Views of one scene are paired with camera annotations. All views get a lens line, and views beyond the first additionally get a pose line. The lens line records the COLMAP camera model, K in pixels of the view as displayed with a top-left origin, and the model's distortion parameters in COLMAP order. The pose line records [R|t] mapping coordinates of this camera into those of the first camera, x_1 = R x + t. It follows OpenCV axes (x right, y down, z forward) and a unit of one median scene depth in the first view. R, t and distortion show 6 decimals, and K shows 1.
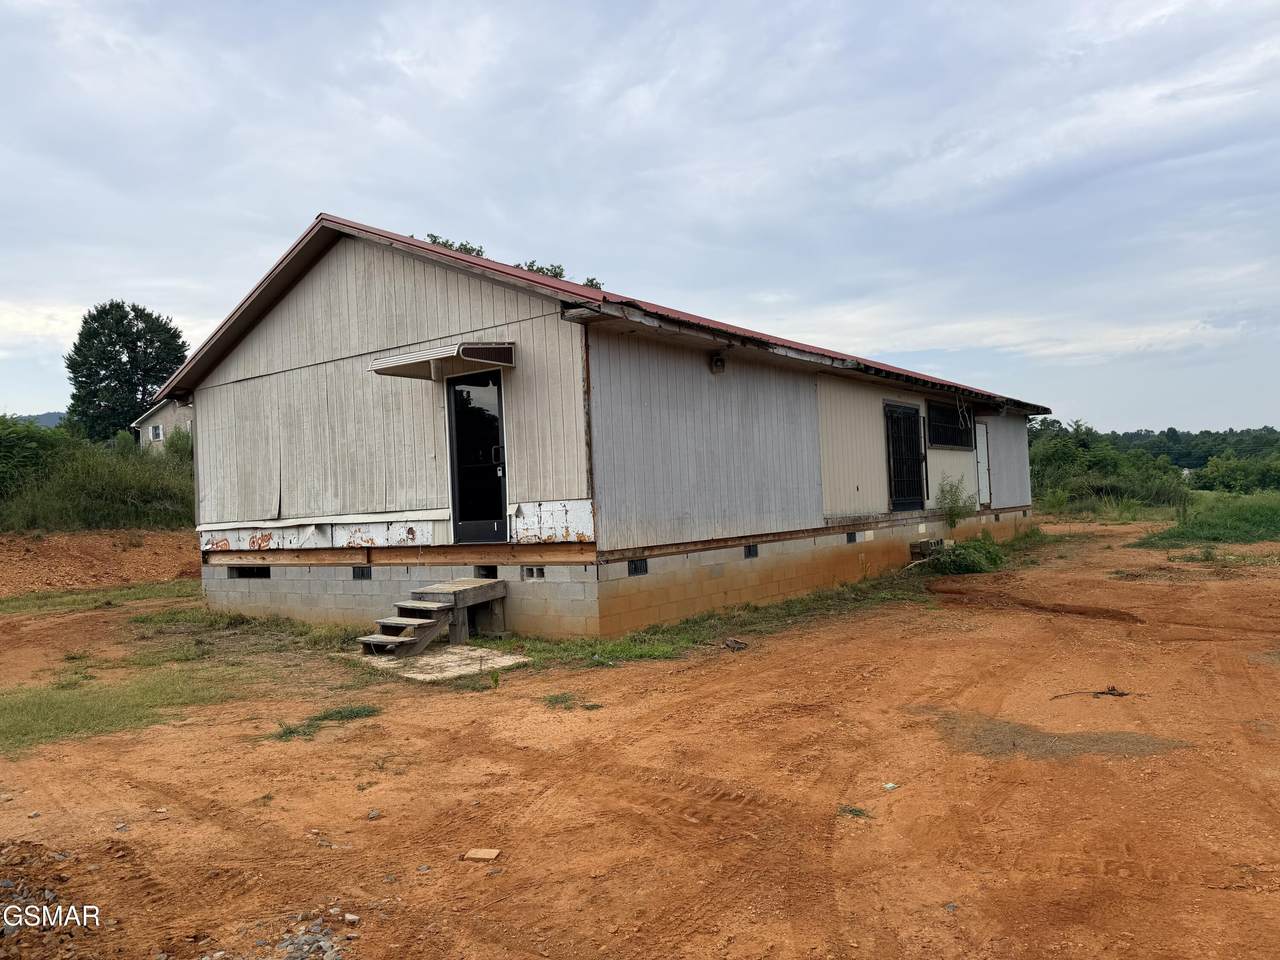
lens RADIAL K [[890.2, 0, 640.0], [0, 890.2, 480.0], [0, 0, 1]] dist [0.170998, -0.296241]
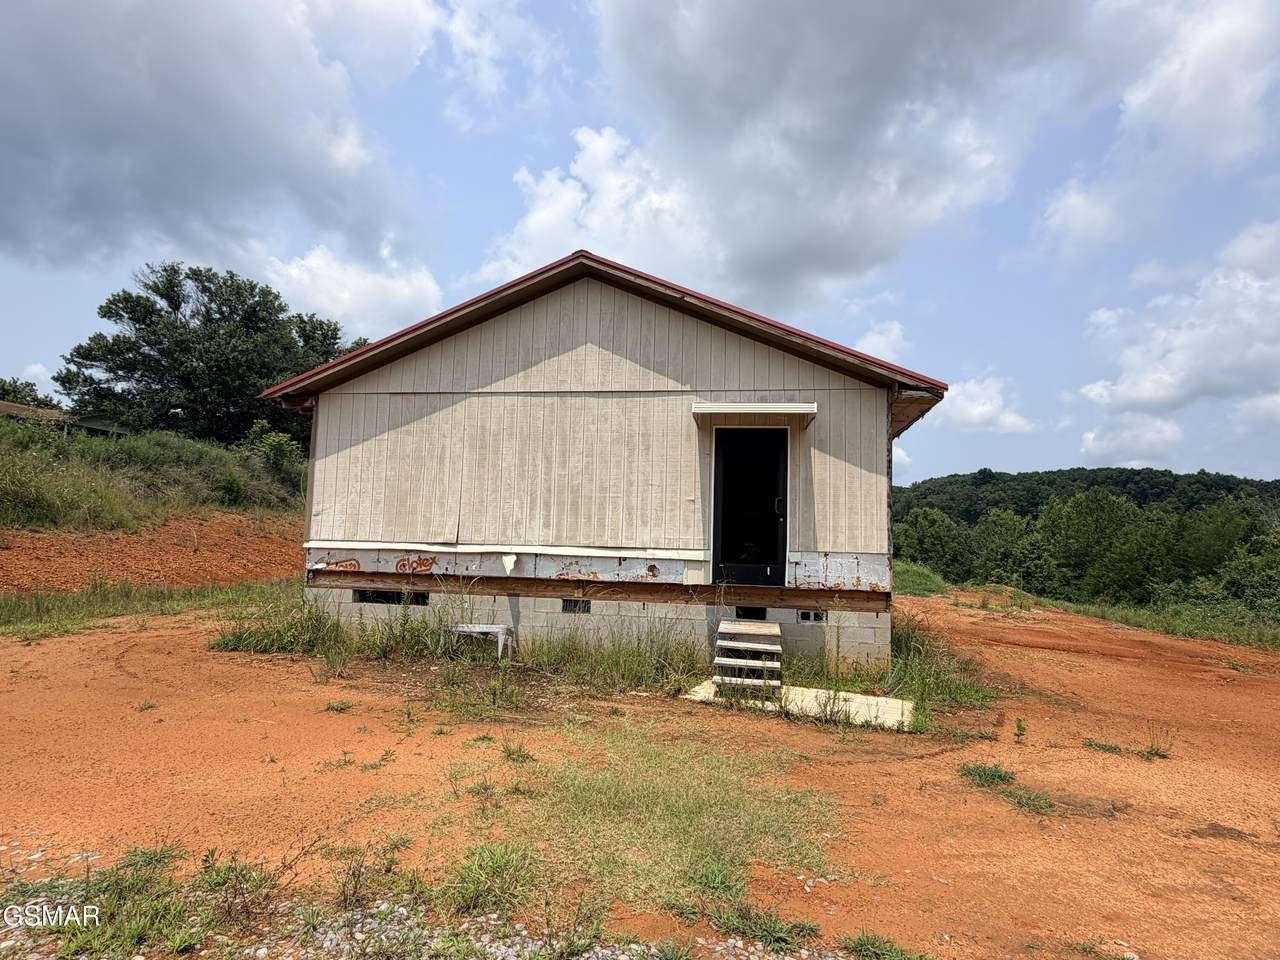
lens RADIAL K [[694.5, 0, 640.0], [0, 694.5, 480.0], [0, 0, 1]] dist [0.001651, 0.000109]
pose [[0.894543, 0.114354, 0.432105, -0.612259], [-0.084926, 0.992593, -0.086871, 0.026138], [-0.438839, 0.041013, 0.897629, 0.285107]]
